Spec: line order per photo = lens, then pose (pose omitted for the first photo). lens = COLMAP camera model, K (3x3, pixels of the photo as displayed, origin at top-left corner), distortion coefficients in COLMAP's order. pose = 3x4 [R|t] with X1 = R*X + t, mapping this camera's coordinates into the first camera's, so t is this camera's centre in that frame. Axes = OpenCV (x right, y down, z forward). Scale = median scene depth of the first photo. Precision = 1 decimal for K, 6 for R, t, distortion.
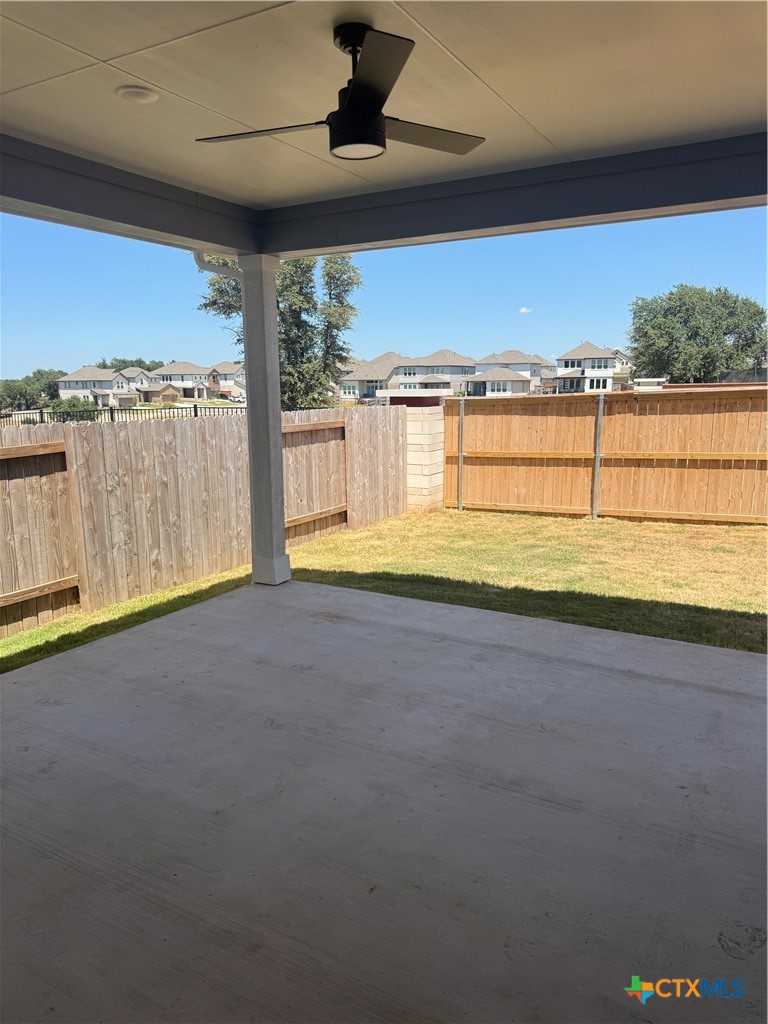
lens RADIAL K [[725.3, 0, 384.0], [0, 725.3, 512.0], [0, 0, 1]] dist [0.078062, -0.001222]
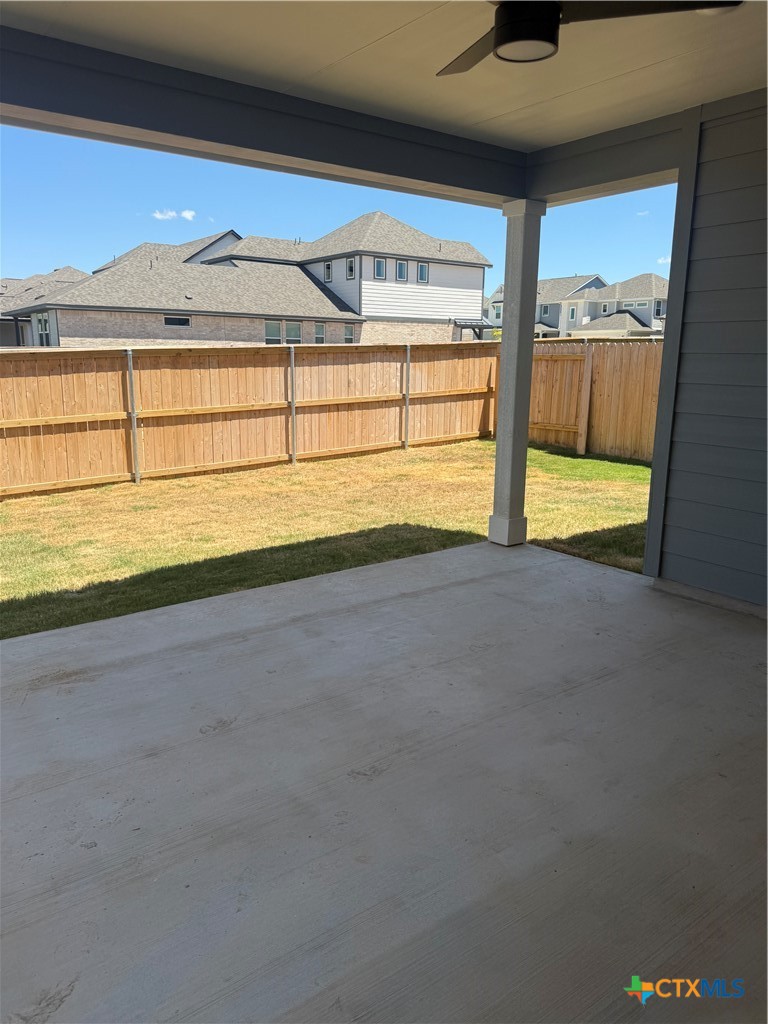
lens RADIAL K [[742.4, 0, 384.0], [0, 742.4, 512.0], [0, 0, 1]] dist [0.009541, 0.001342]
pose [[0.396369, -0.185296, 0.899198, -0.465773], [0.153767, 0.978985, 0.133957, -0.040695], [-0.905123, 0.085170, 0.416532, 0.390915]]
